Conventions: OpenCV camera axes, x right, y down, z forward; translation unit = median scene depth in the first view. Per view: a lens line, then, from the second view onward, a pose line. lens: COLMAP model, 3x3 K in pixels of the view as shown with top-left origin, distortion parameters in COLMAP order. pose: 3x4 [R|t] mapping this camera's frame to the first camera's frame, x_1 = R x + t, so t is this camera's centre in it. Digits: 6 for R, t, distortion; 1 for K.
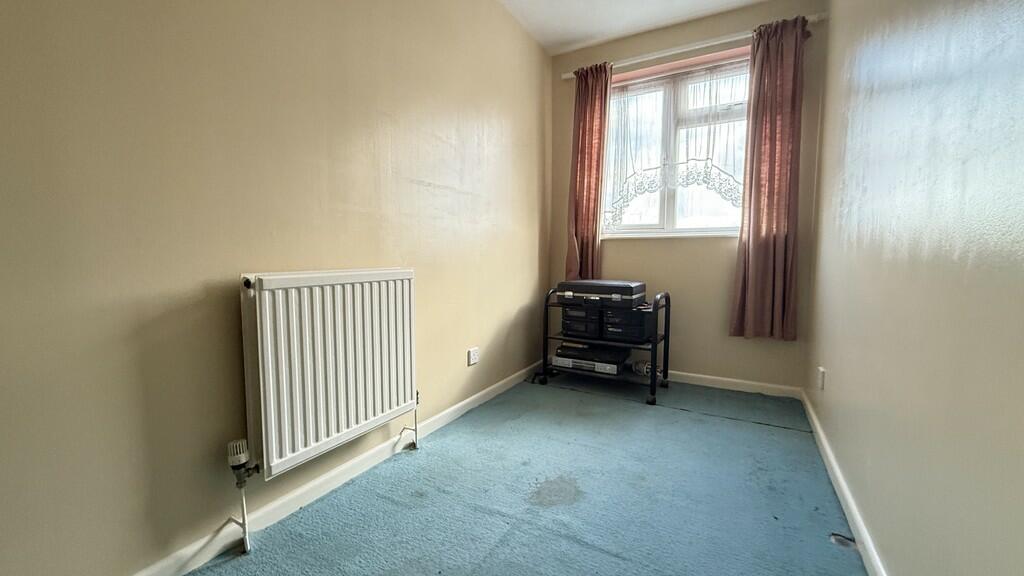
lens RADIAL K [[407.6, 0, 510.7], [0, 407.6, 289.7], [0, 0, 1]] dist [-0.000281, -0.000197]
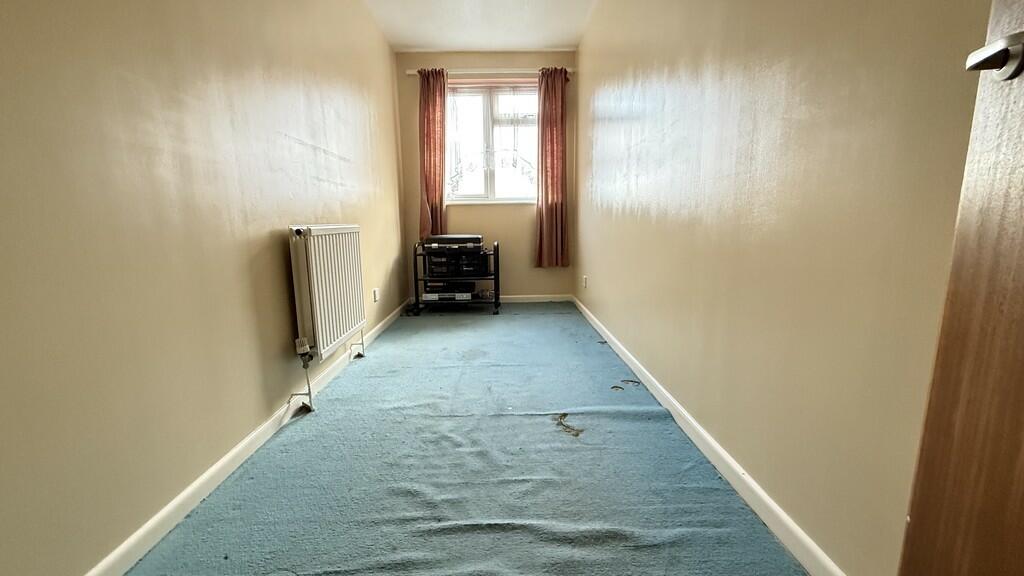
lens RADIAL K [[407.6, 0, 509.1], [0, 407.6, 291.5], [0, 0, 1]] dist [-0.000281, -0.000197]
pose [[0.859702, -0.099765, 0.500958, -0.362023], [0.057943, 0.993458, 0.098408, 0.046979], [-0.507499, -0.055575, 0.859858, -0.324913]]
